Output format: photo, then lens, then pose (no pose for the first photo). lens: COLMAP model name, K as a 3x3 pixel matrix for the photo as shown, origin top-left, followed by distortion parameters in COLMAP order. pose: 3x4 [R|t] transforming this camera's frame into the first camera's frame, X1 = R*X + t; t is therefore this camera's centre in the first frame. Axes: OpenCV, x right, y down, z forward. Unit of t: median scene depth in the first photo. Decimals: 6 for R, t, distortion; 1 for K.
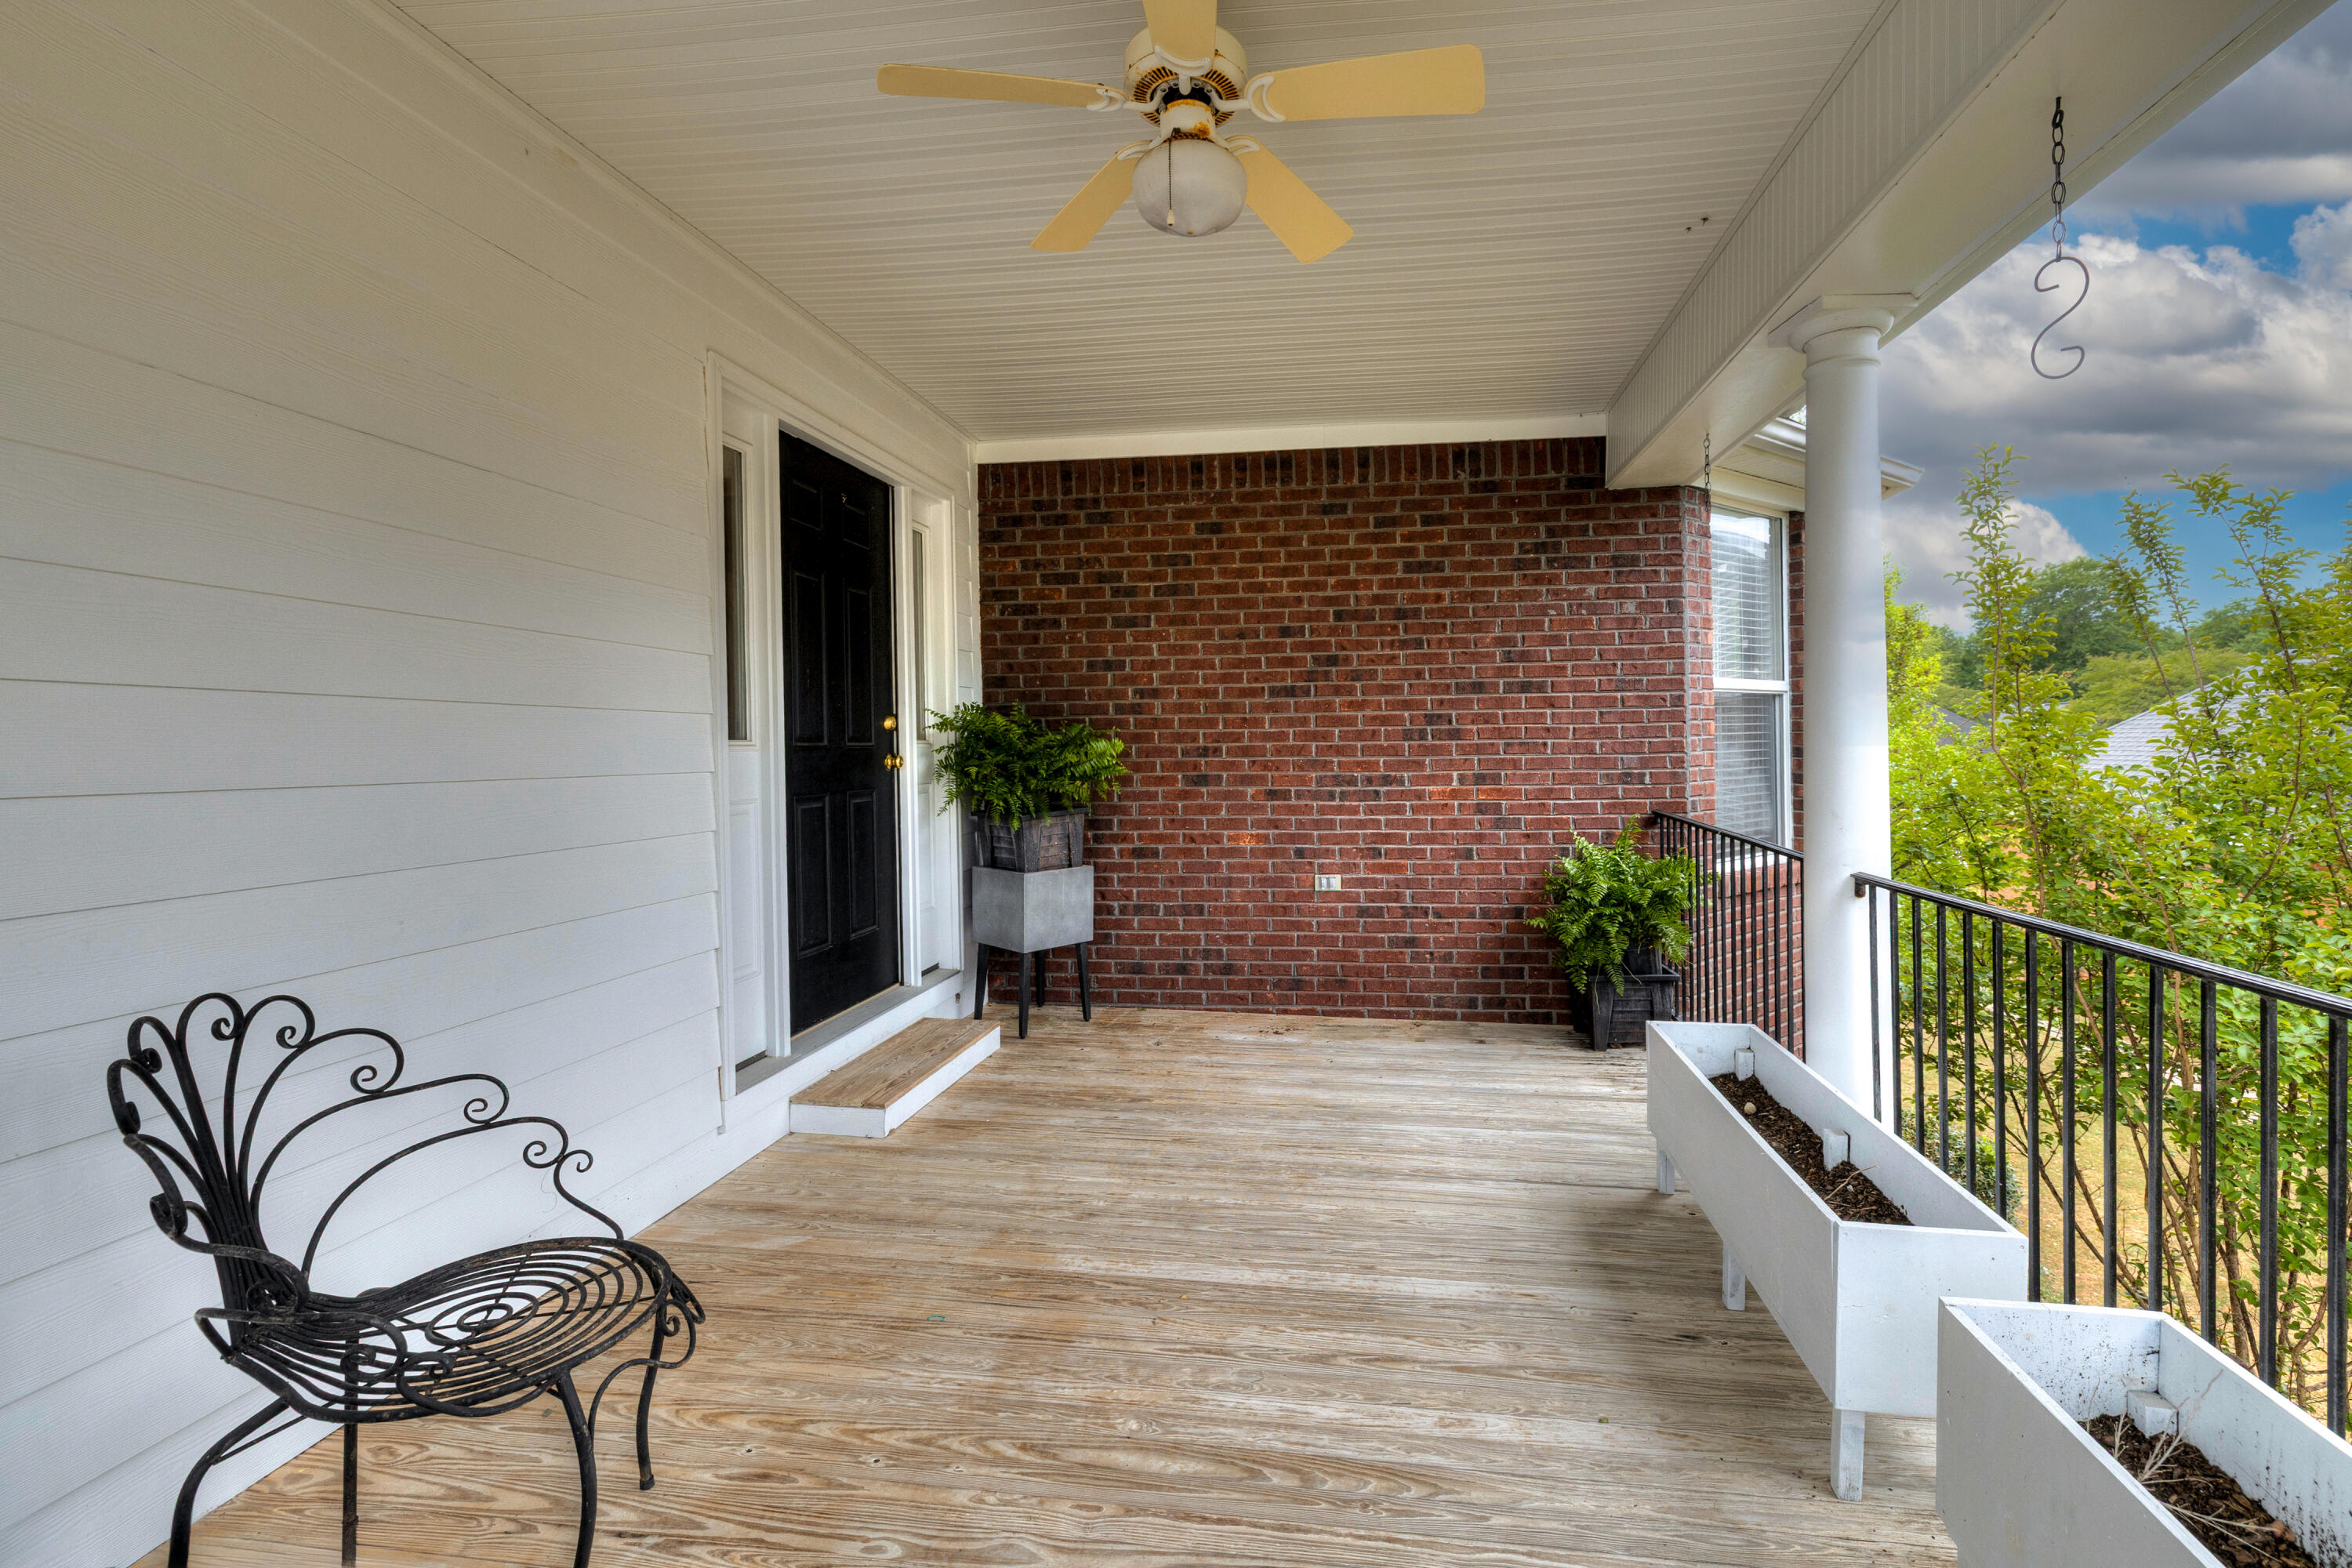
lens RADIAL K [[1014.3, 0, 1174.9], [0, 1014.3, 768.2], [0, 0, 1]] dist [0.000780, 0.000268]
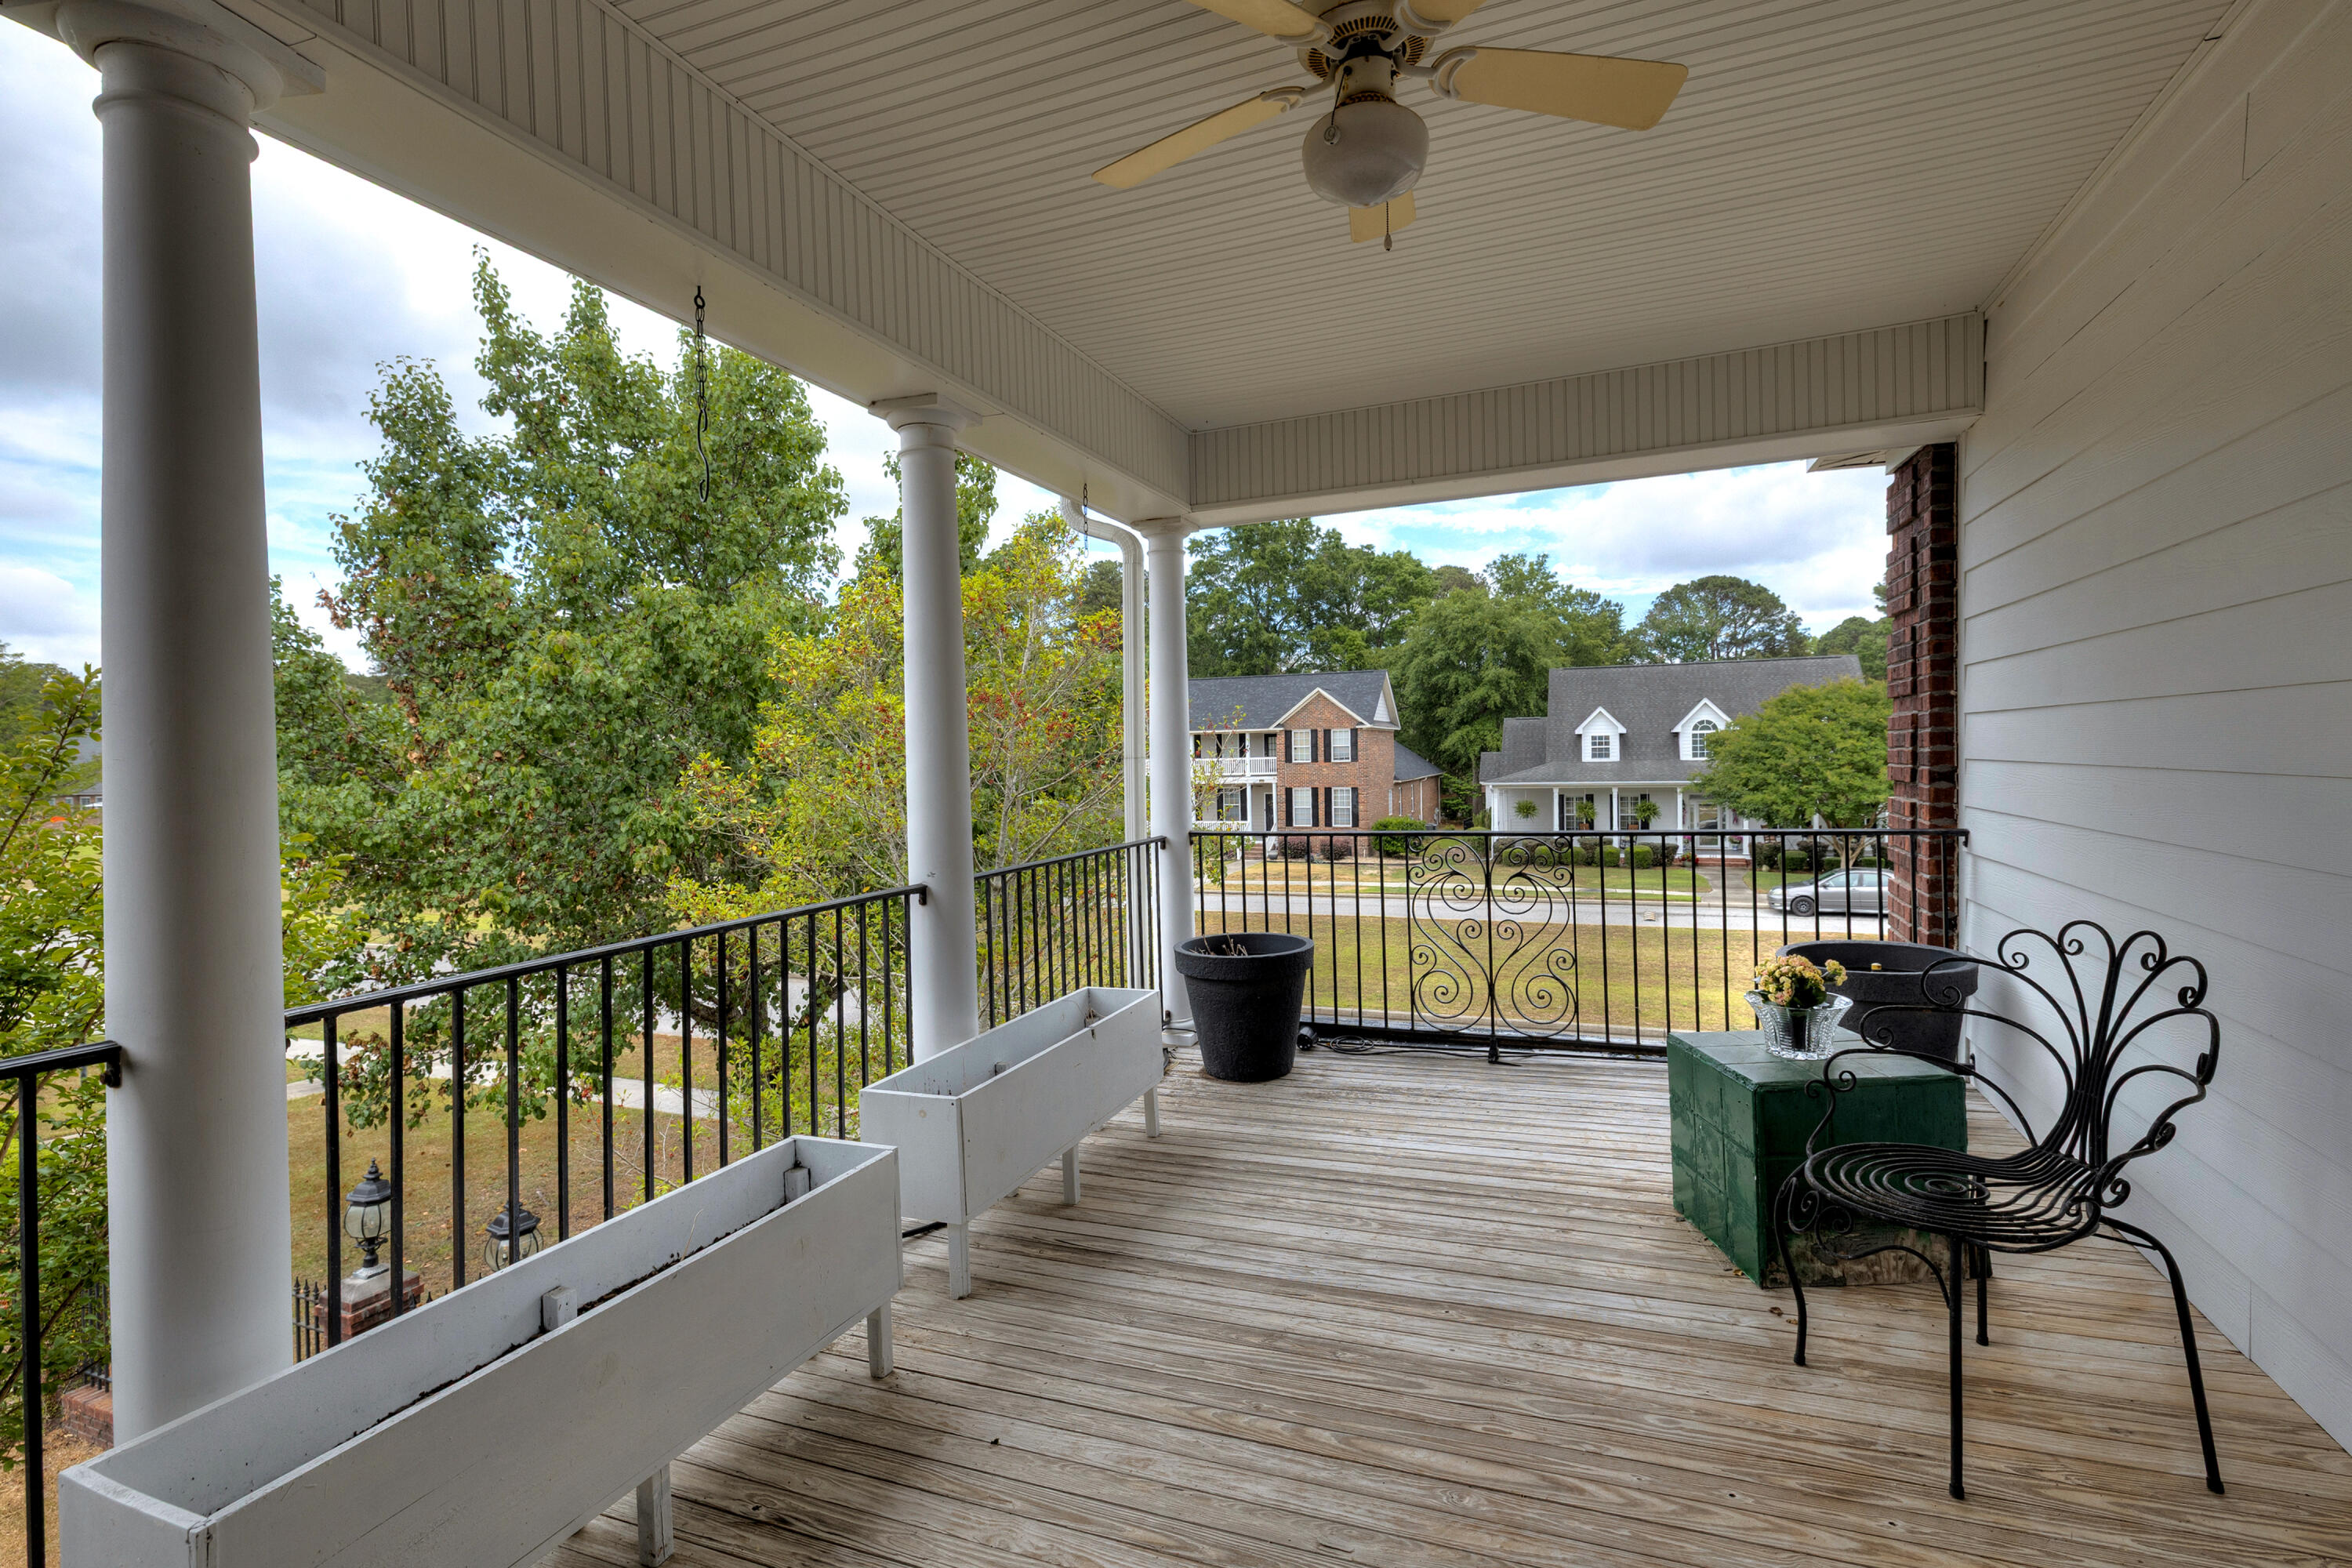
lens RADIAL K [[1014.3, 0, 1174.9], [0, 1014.3, 768.2], [0, 0, 1]] dist [0.000780, 0.000268]
pose [[-0.986858, 0.041427, 0.156190, 0.065272], [0.045644, 0.998681, 0.023510, -0.070230], [-0.155010, 0.030330, -0.987447, 2.334507]]
